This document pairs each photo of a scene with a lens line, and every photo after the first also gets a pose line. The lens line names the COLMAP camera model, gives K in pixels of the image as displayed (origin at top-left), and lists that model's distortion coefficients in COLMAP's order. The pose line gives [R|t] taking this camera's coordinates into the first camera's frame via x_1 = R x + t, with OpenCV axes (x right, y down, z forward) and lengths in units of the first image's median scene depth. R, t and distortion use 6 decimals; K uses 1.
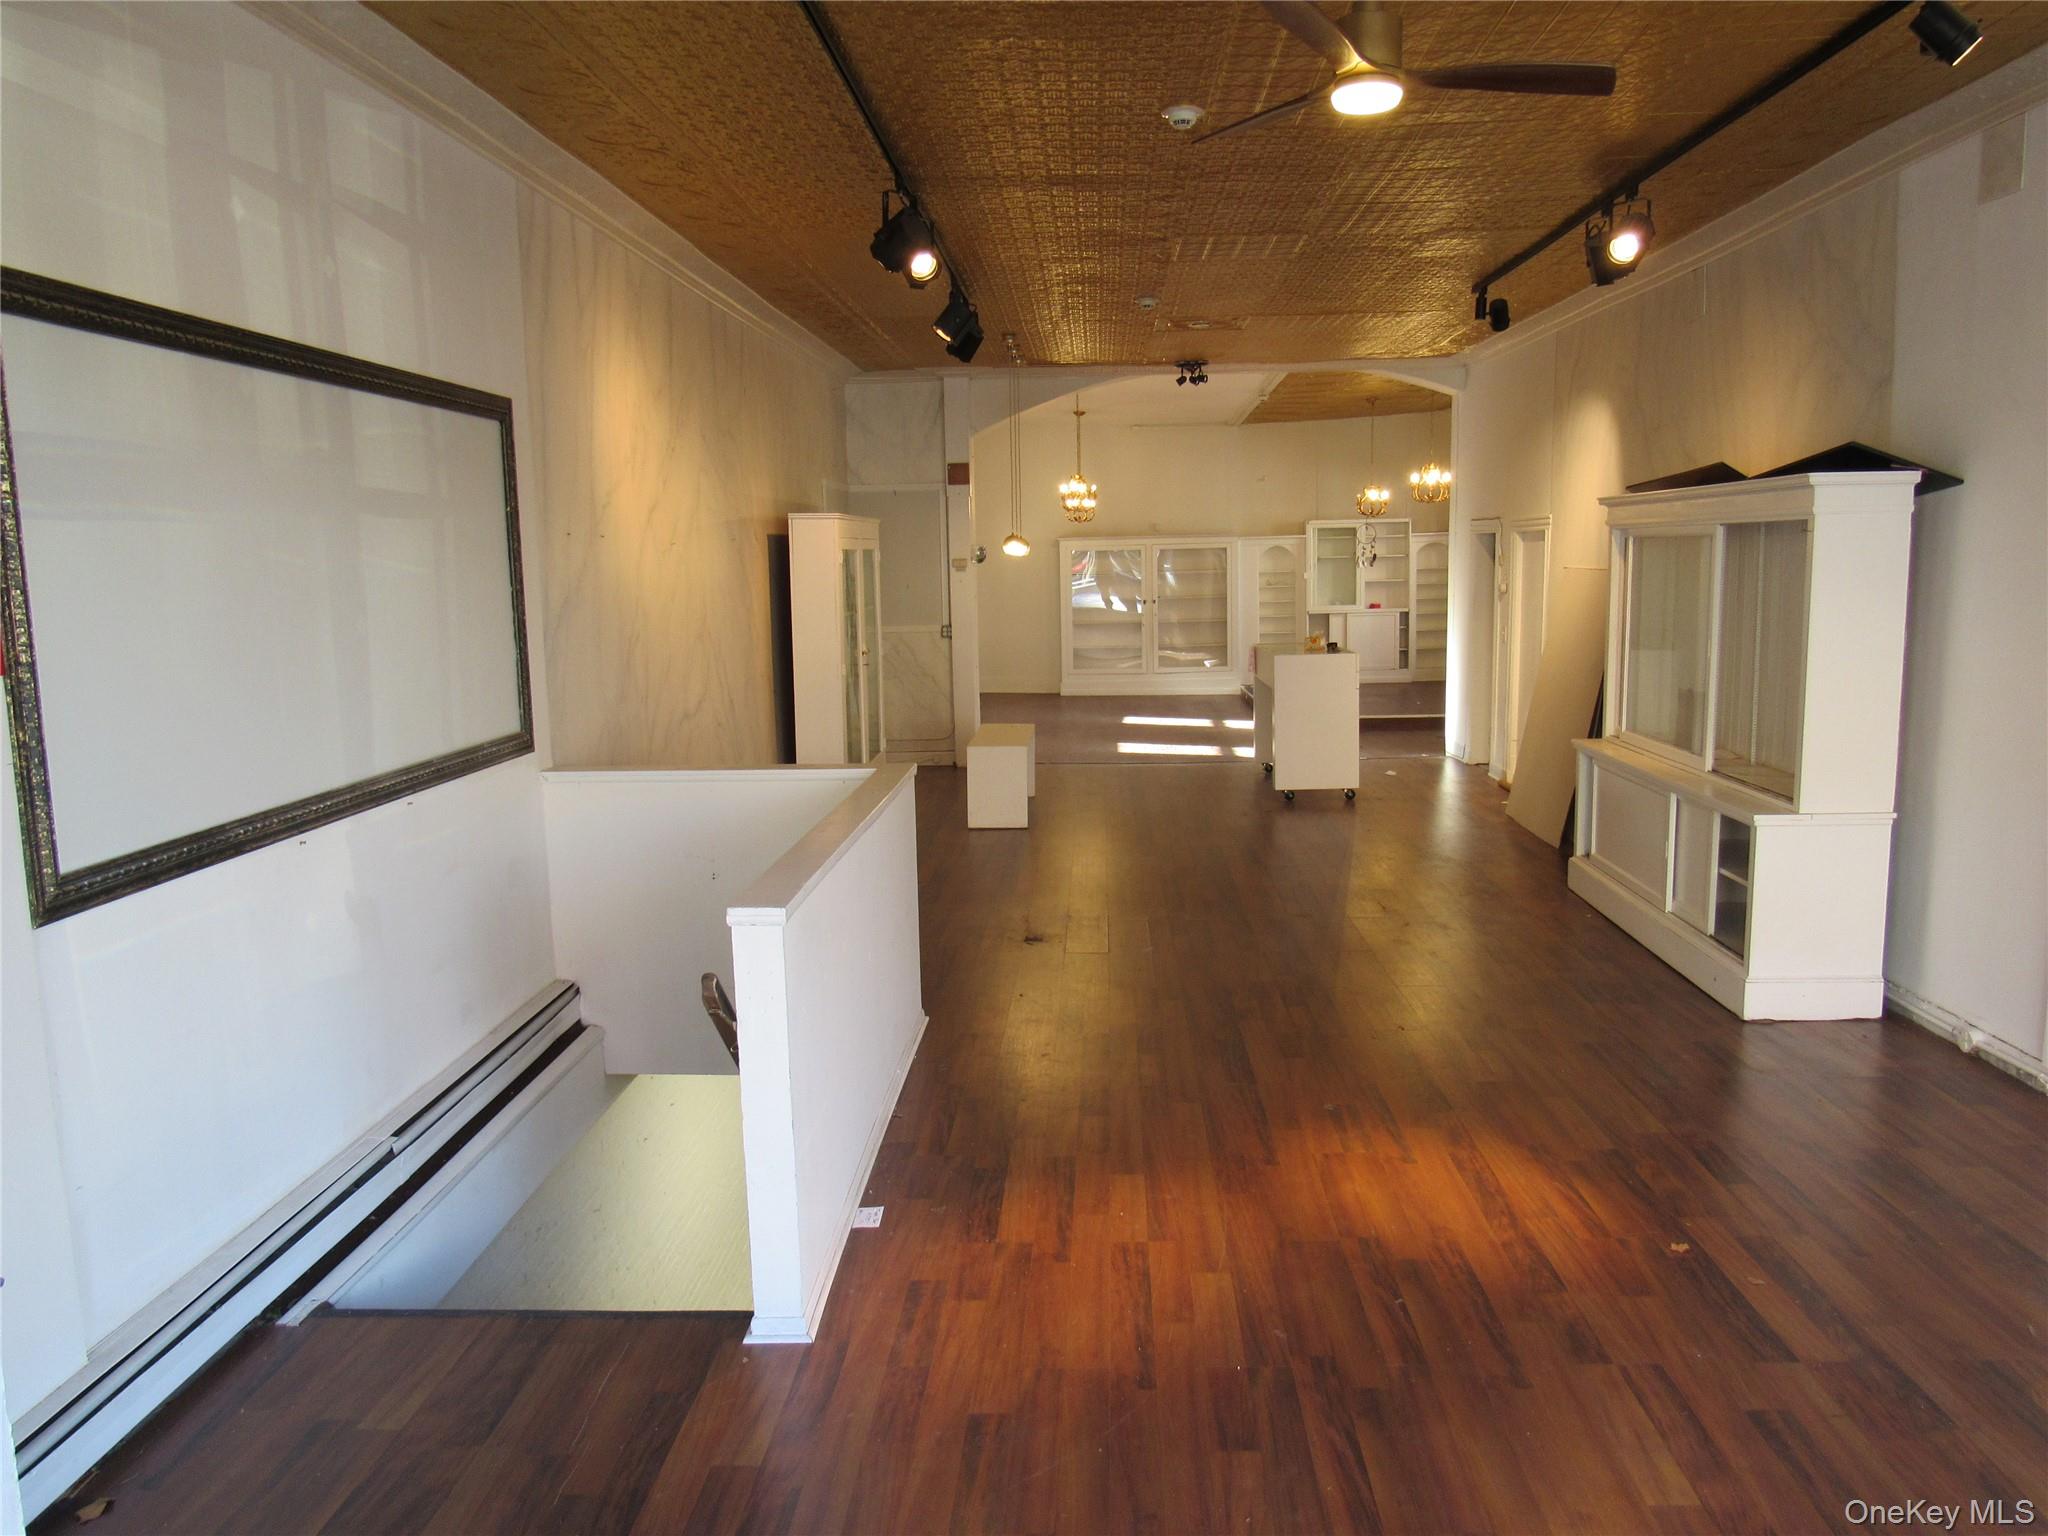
lens RADIAL K [[1459.7, 0, 1028.4], [0, 1459.7, 764.8], [0, 0, 1]] dist [-0.034699, 0.003585]
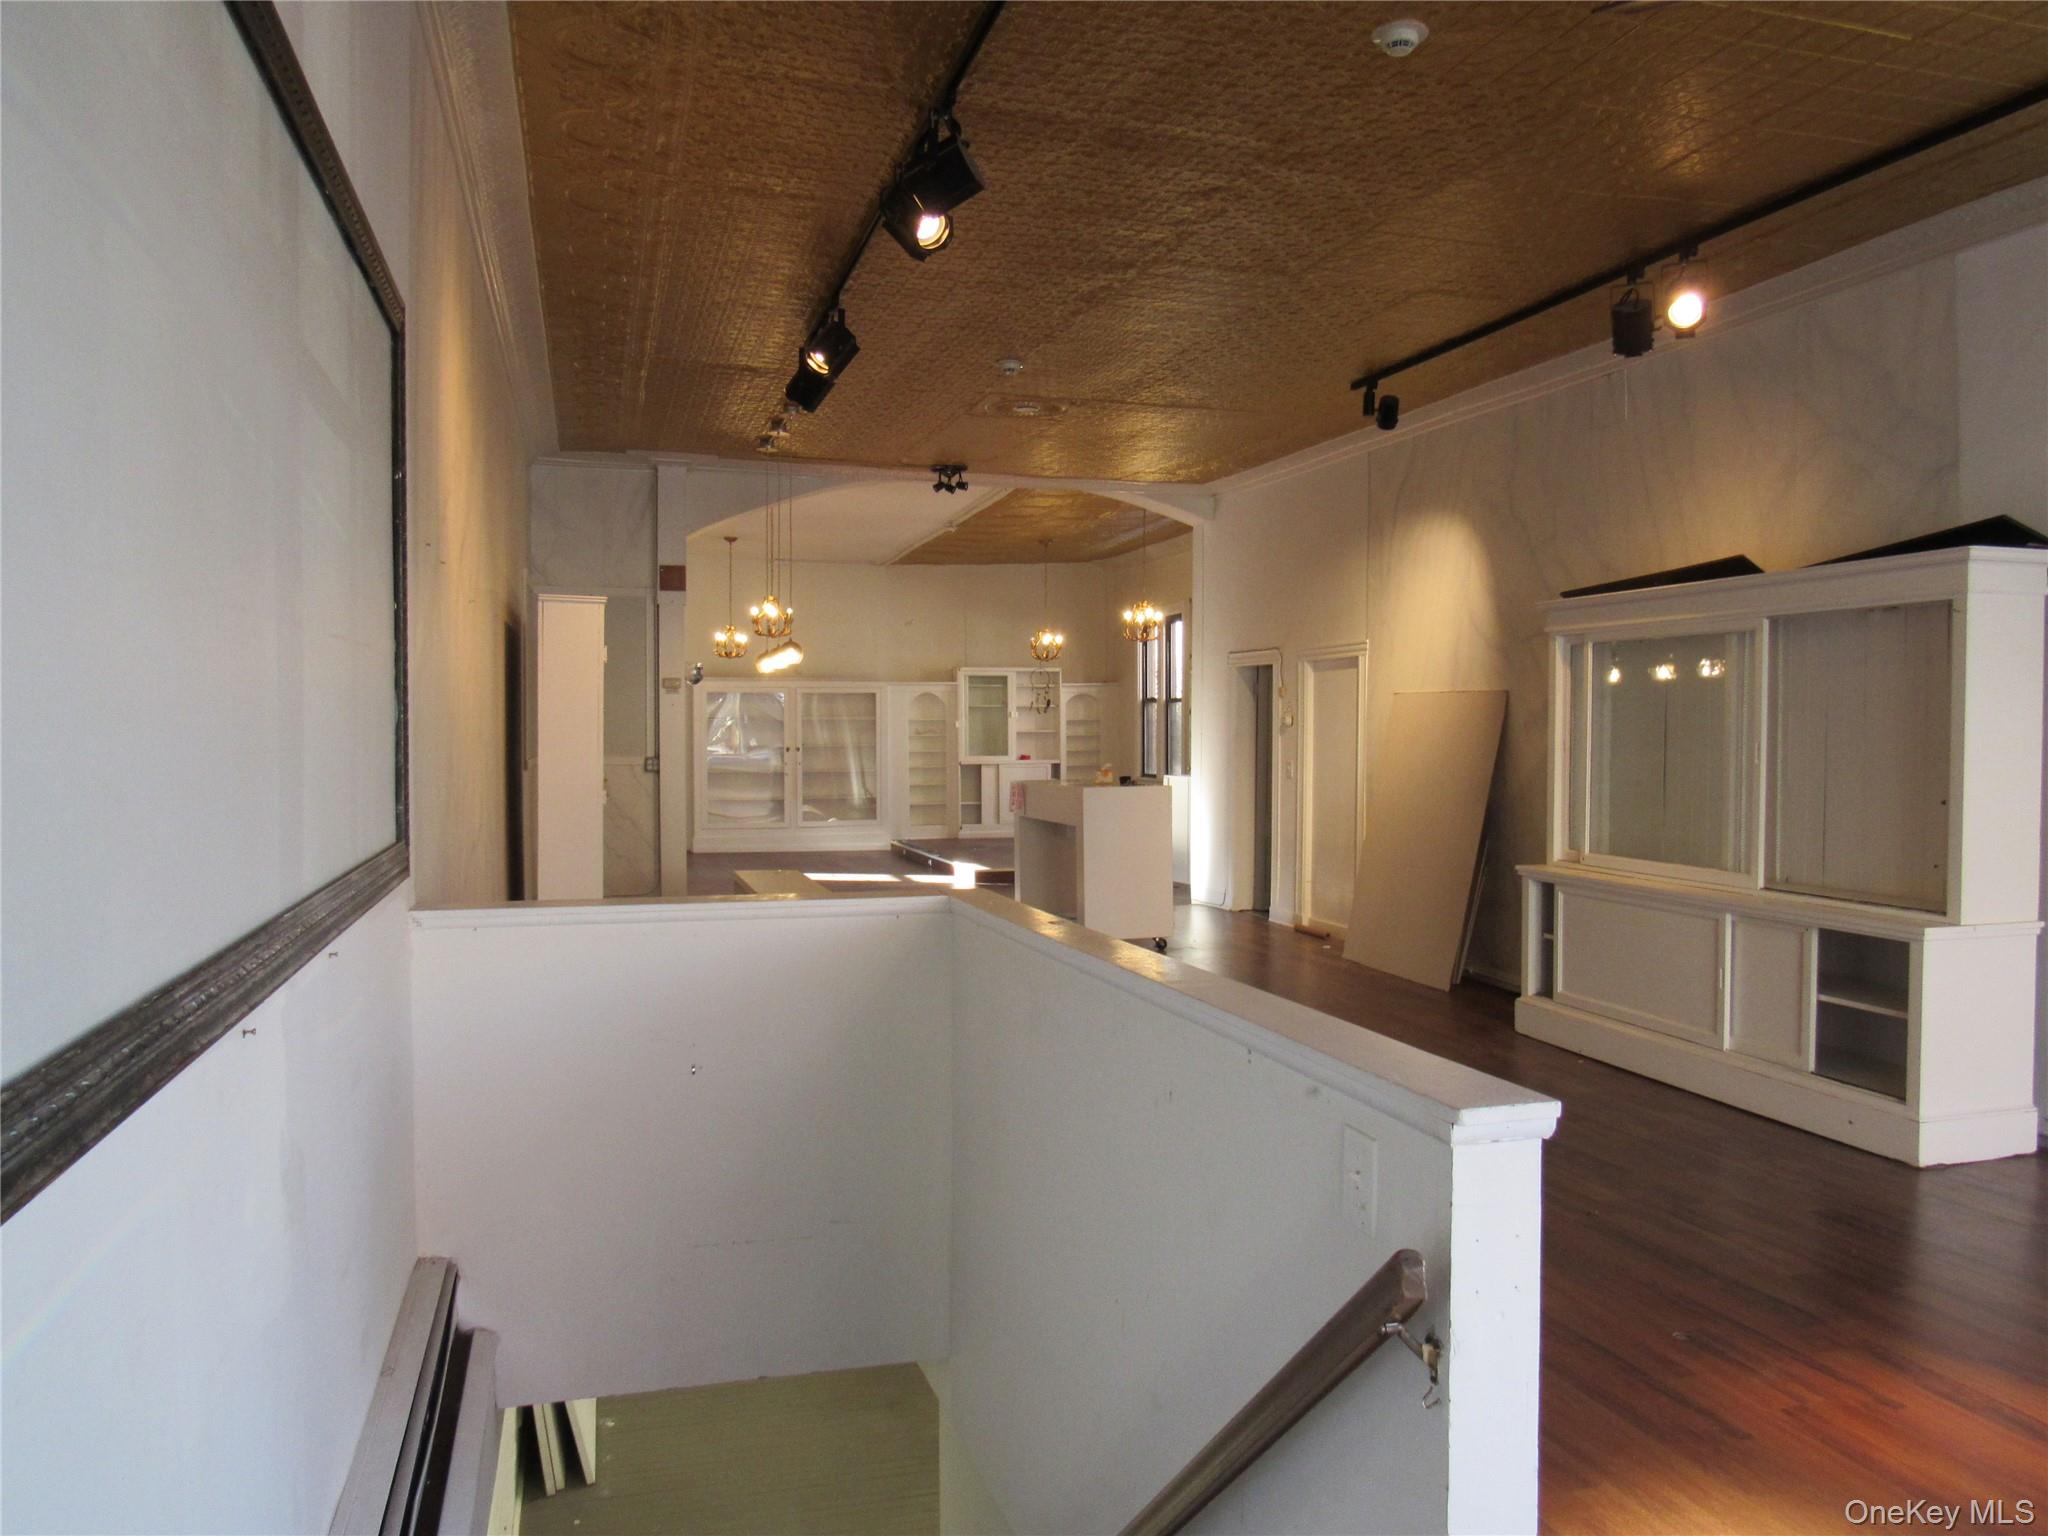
lens RADIAL K [[1459.7, 0, 1028.4], [0, 1459.7, 764.8], [0, 0, 1]] dist [-0.034699, 0.003585]
pose [[0.941735, 0.012917, 0.336107, -0.137068], [0.027037, 0.993122, -0.113922, 0.009445], [-0.335267, 0.116372, 0.934908, 0.157011]]
